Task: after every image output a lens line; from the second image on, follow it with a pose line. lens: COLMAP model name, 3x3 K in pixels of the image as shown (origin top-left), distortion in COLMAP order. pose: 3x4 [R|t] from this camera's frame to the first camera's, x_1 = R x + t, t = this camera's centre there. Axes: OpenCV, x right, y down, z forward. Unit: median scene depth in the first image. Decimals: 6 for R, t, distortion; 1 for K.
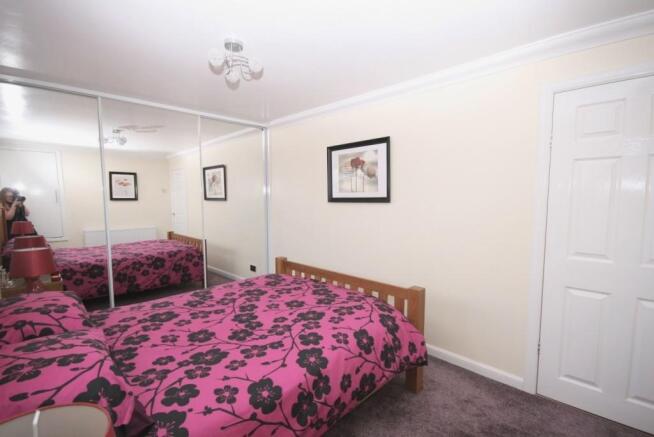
lens RADIAL K [[302.2, 0, 327.0], [0, 302.2, 218.5], [0, 0, 1]] dist [0.017867, -0.015675]
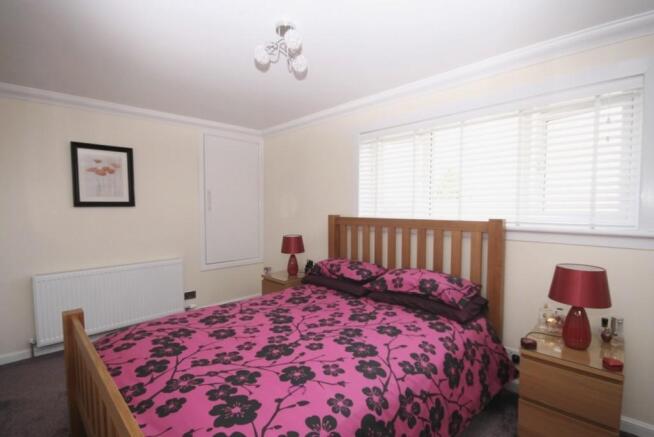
lens RADIAL K [[302.2, 0, 327.0], [0, 302.2, 218.5], [0, 0, 1]] dist [0.017867, -0.015675]
pose [[-0.999937, -0.008677, -0.007073, -0.507740], [-0.009036, 0.998585, 0.052396, -0.027338], [0.006609, 0.052457, -0.998601, 1.819594]]
